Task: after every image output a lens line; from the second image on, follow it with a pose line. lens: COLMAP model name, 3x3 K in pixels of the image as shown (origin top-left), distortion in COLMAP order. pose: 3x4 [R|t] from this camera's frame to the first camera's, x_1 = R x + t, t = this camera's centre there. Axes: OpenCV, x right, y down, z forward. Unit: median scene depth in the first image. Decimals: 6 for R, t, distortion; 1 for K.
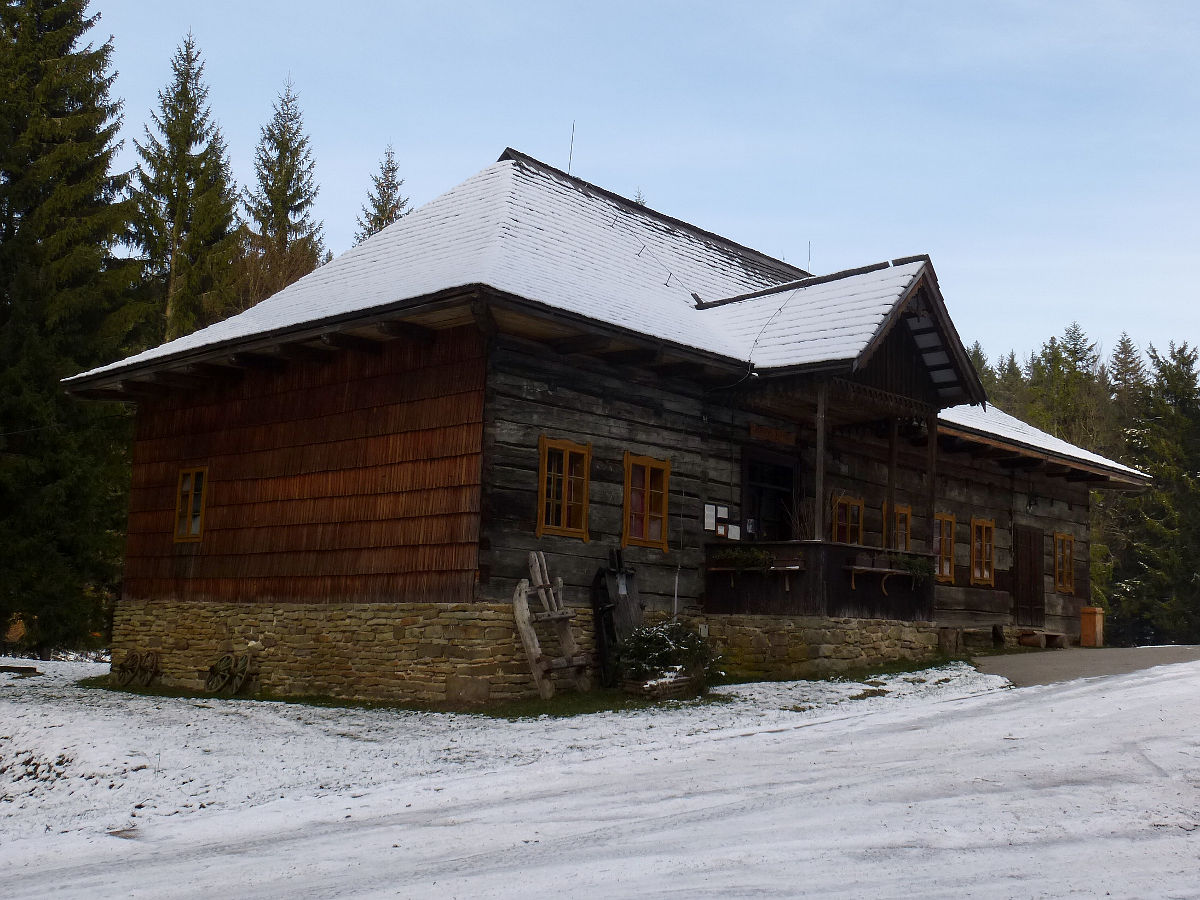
lens RADIAL K [[1297.2, 0, 600.0], [0, 1297.2, 450.0], [0, 0, 1]] dist [-0.052514, 0.000416]
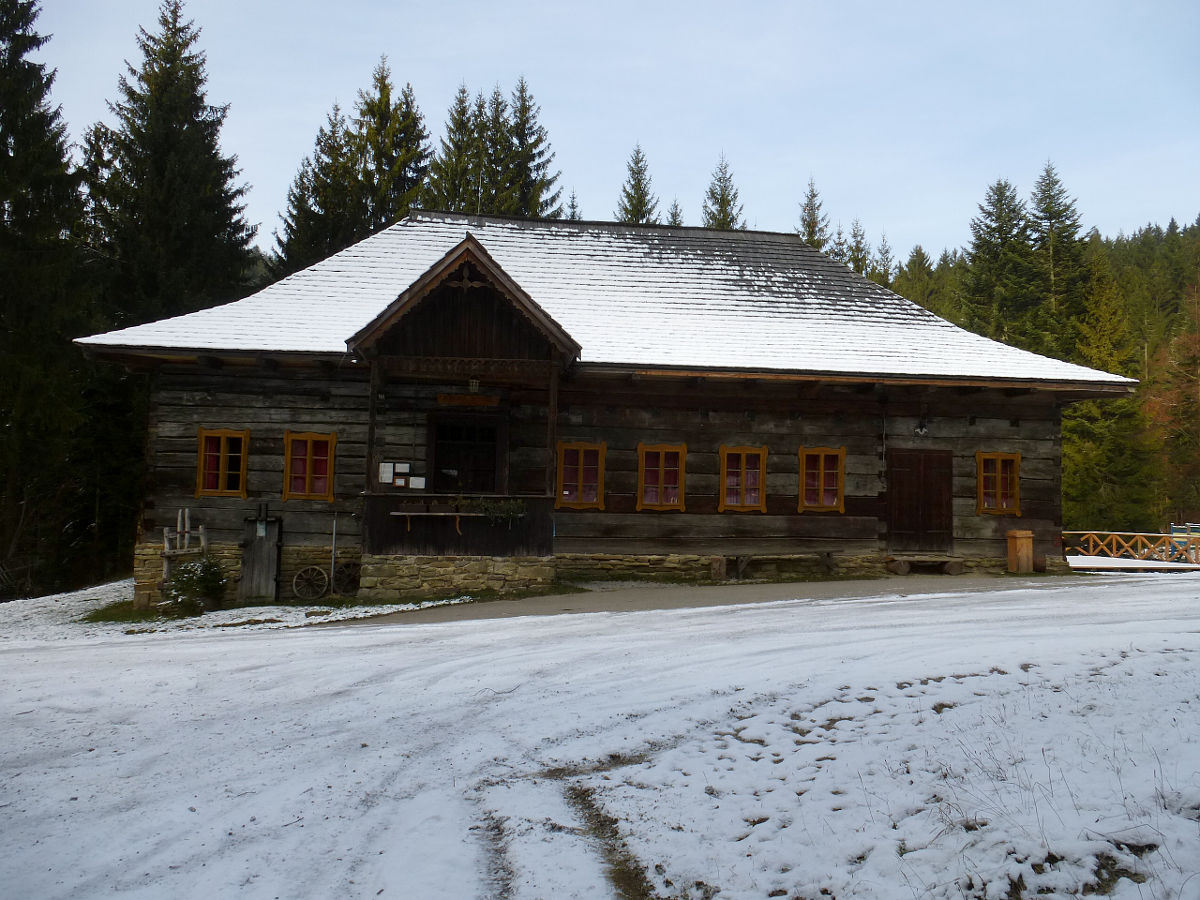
lens RADIAL K [[855.0, 0, 600.0], [0, 855.0, 450.0], [0, 0, 1]] dist [-0.046429, 0.001901]
pose [[0.751594, -0.059446, -0.656942, 0.836201], [0.097208, 0.995039, 0.021173, 0.033416], [0.652424, -0.079773, 0.753643, 0.521894]]
